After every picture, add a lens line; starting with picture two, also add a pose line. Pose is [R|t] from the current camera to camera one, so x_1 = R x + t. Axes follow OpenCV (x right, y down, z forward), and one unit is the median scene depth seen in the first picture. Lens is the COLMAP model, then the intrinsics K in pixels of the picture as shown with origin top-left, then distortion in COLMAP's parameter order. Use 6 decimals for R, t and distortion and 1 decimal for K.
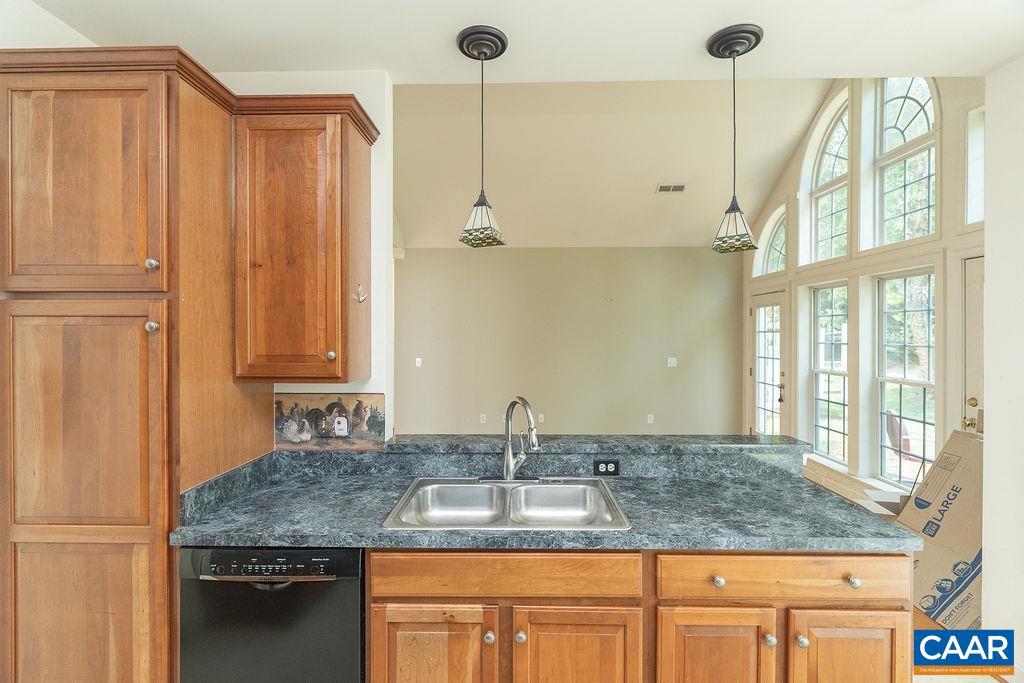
lens RADIAL K [[464.7, 0, 509.4], [0, 464.7, 340.4], [0, 0, 1]] dist [-0.017611, 0.002688]
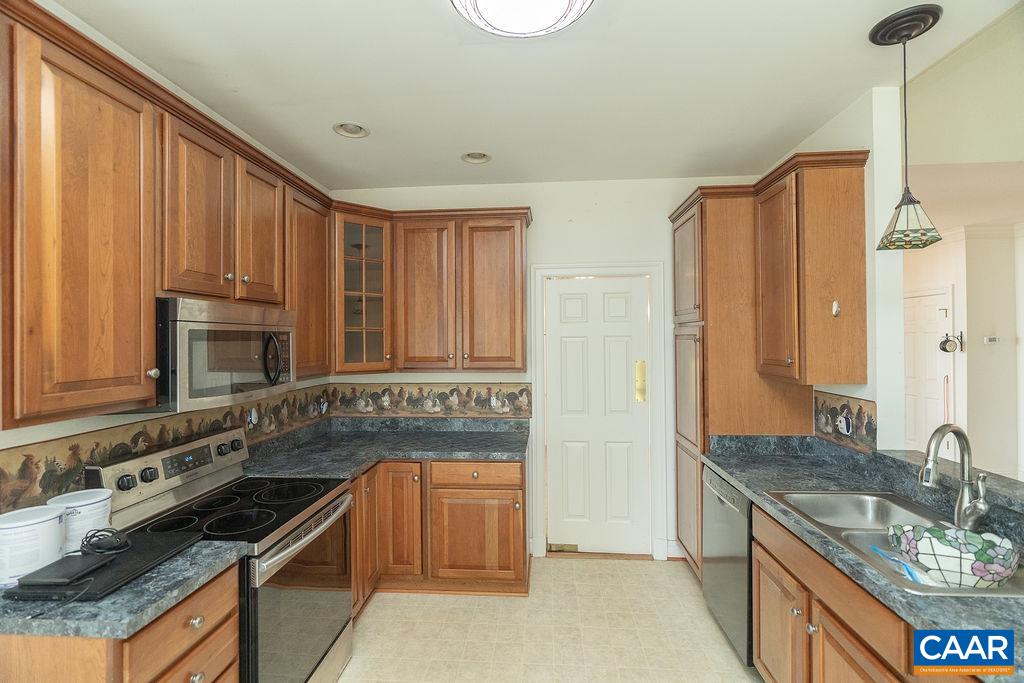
lens RADIAL K [[464.7, 0, 513.1], [0, 464.7, 337.1], [0, 0, 1]] dist [-0.017611, 0.002688]
pose [[-0.055889, -0.002655, -0.998433, 0.862909], [-0.004310, 0.999988, -0.002418, -0.025529], [0.998428, 0.004168, -0.055900, 0.276036]]
